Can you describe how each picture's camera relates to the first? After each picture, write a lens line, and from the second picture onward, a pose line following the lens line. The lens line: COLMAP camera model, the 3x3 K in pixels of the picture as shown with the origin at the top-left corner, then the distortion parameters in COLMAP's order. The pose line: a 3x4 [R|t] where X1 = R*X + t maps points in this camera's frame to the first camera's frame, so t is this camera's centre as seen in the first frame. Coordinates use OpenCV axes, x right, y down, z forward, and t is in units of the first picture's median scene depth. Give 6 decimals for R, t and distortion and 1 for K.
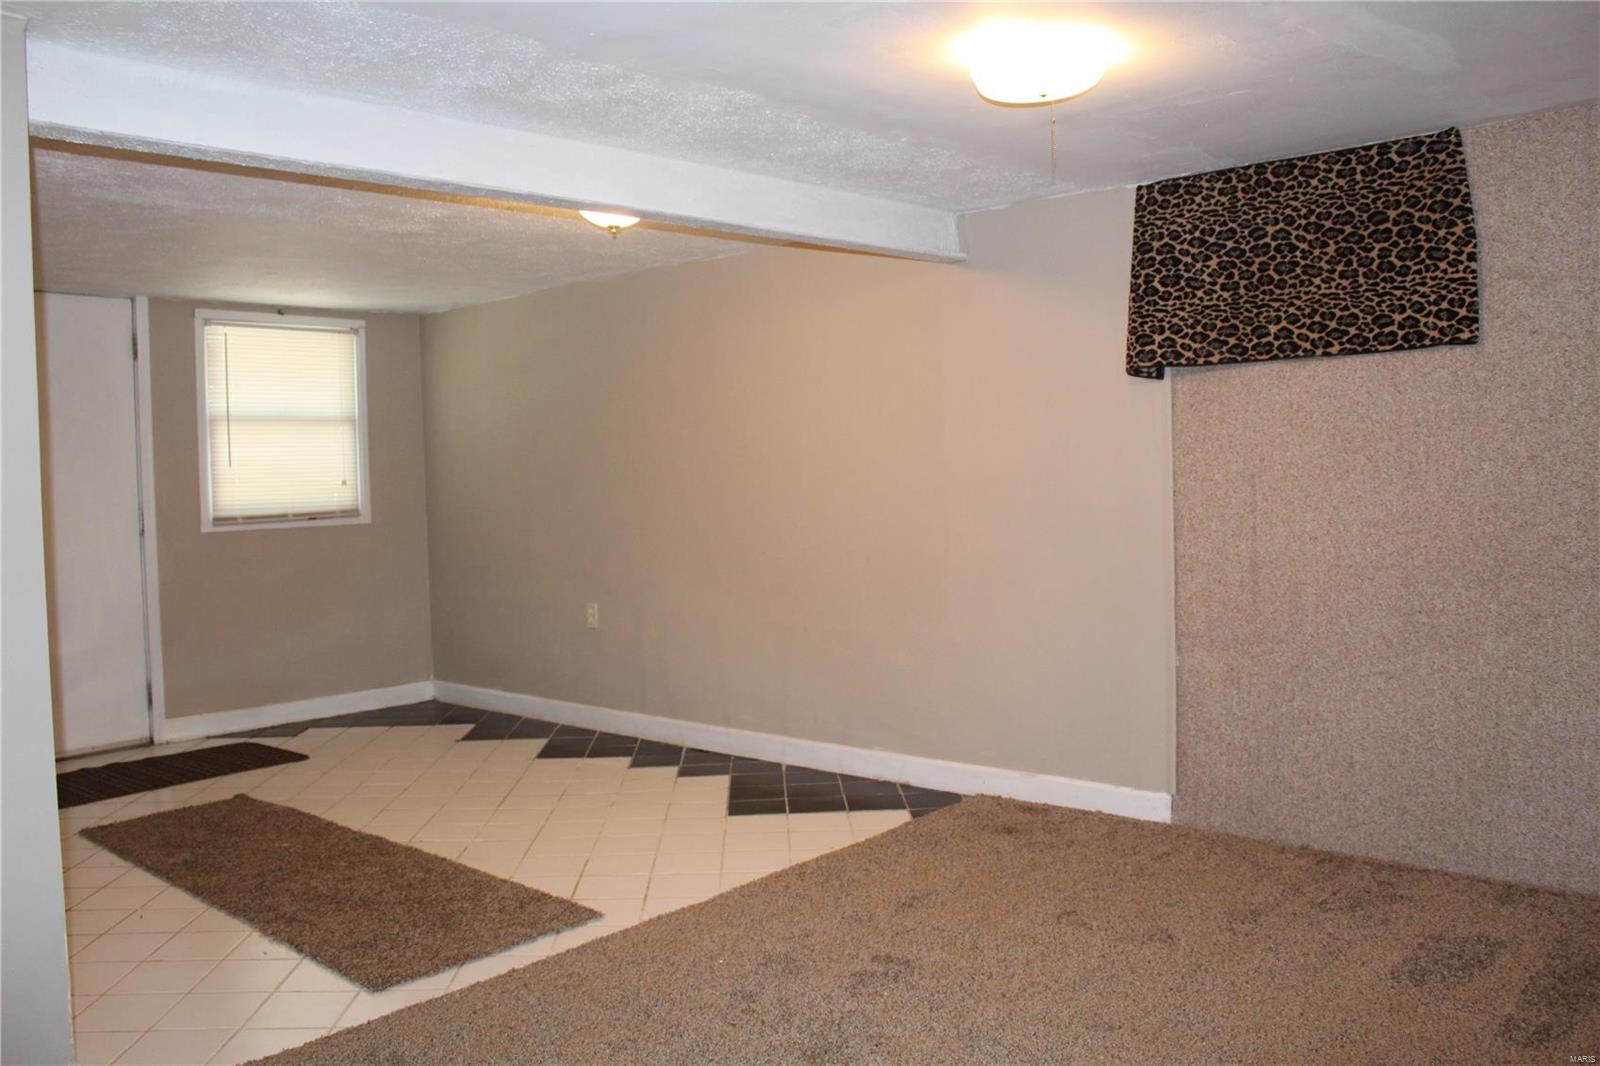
lens RADIAL K [[1344.4, 0, 798.4], [0, 1344.4, 534.8], [0, 0, 1]] dist [-0.165560, 0.147254]
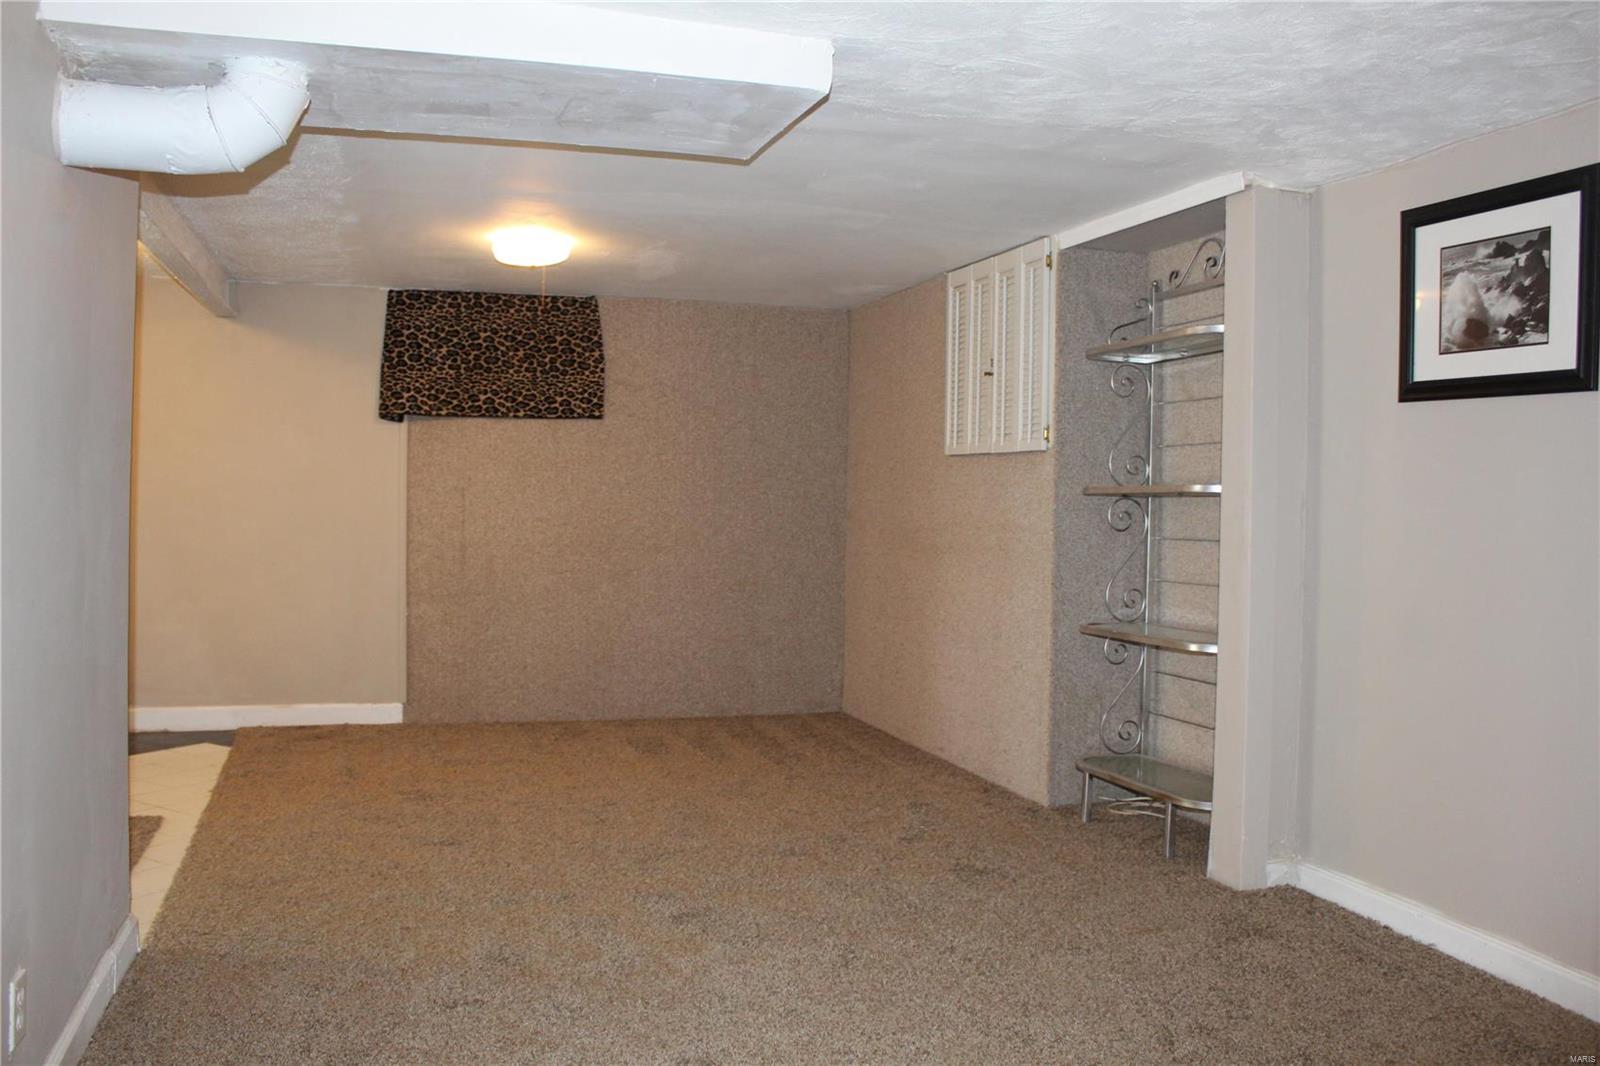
lens RADIAL K [[1344.4, 0, 799.2], [0, 1344.4, 530.8], [0, 0, 1]] dist [-0.165560, 0.147254]
pose [[0.489569, 0.009122, 0.871917, -0.851143], [0.010831, 0.999805, -0.016542, 0.035912], [-0.871898, 0.017542, 0.489374, -0.122015]]
